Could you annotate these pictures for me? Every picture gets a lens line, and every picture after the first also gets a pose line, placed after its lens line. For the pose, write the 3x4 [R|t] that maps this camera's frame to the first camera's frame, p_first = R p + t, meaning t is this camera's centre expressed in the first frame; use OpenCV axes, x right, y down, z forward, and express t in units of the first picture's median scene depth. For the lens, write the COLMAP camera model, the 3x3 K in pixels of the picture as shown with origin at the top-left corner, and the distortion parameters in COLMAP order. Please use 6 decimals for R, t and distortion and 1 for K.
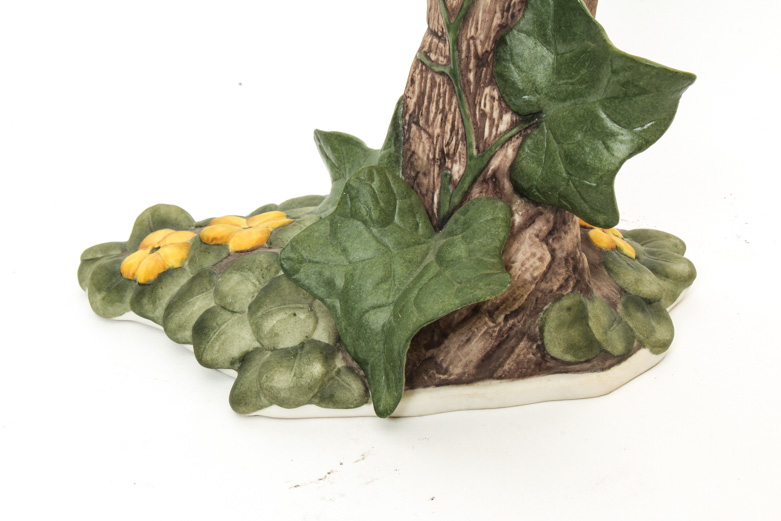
lens RADIAL K [[1844.3, 0, 391.1], [0, 1844.3, 260.4], [0, 0, 1]] dist [0.110874, 0.000000]
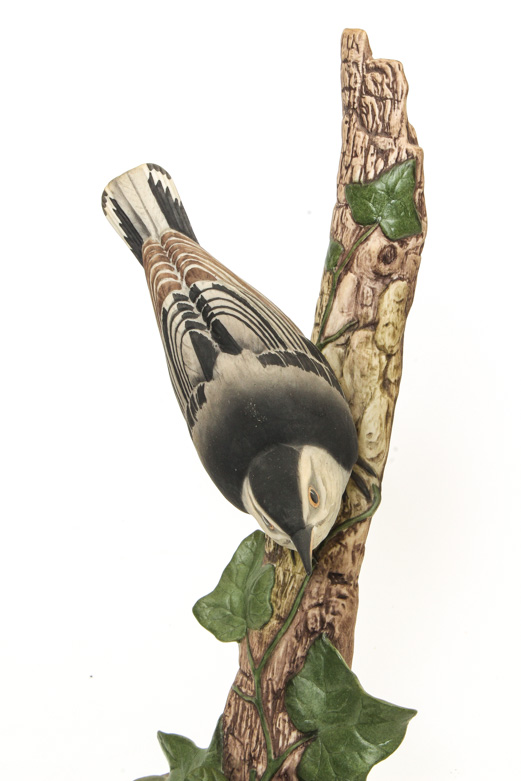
lens RADIAL K [[1844.3, 0, 259.7], [0, 1844.3, 391.5], [0, 0, 1]] dist [0.110874, 0.000000]
pose [[0.998953, -0.000560, 0.045741, -0.032808], [0.009279, 0.981619, -0.190624, -0.063886], [-0.044793, 0.190849, 0.980597, -0.510521]]
